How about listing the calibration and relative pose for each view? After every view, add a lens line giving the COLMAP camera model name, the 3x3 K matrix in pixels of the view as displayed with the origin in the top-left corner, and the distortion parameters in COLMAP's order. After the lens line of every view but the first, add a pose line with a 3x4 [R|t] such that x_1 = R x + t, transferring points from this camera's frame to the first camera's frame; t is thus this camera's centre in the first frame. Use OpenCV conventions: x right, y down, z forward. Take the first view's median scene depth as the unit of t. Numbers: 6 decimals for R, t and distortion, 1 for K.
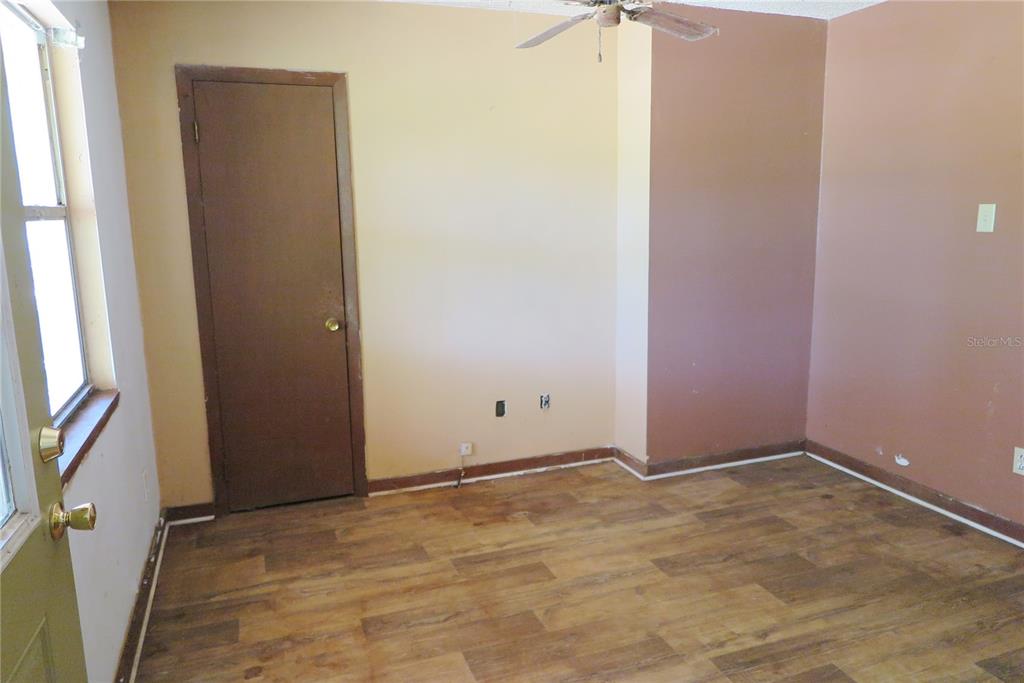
lens RADIAL K [[735.9, 0, 512.0], [0, 735.9, 341.5], [0, 0, 1]] dist [0.001233, -0.000250]
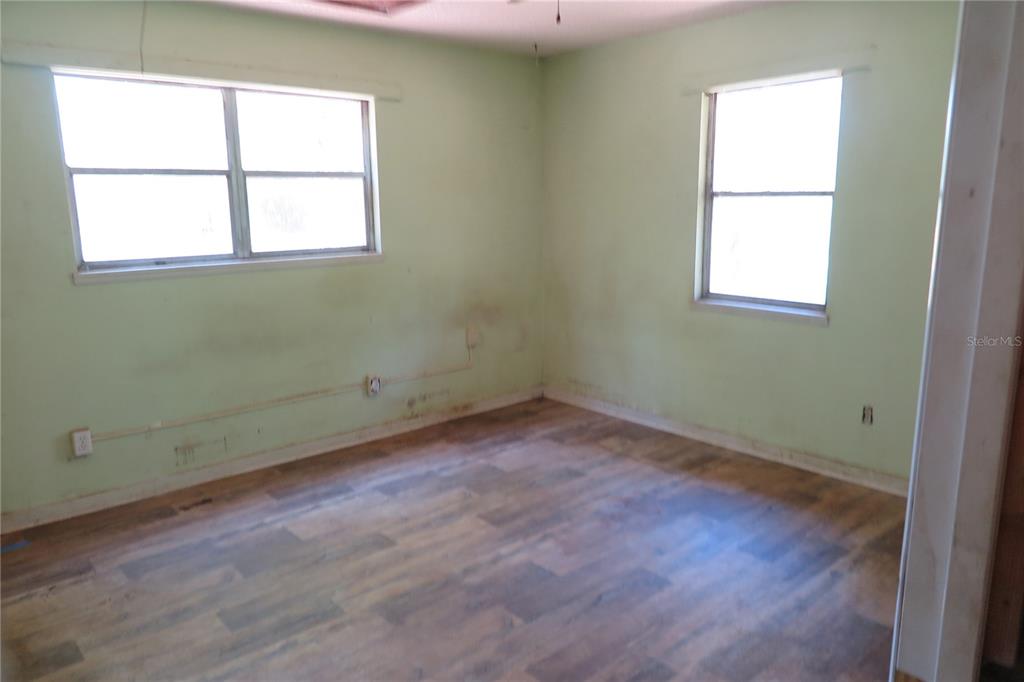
lens RADIAL K [[735.9, 0, 512.0], [0, 735.9, 341.0], [0, 0, 1]] dist [0.001233, -0.000250]
pose [[-0.931962, 0.101401, -0.348087, 0.365674], [-0.027218, 0.937814, 0.346069, -0.325429], [0.361533, 0.331997, -0.871247, 1.841320]]
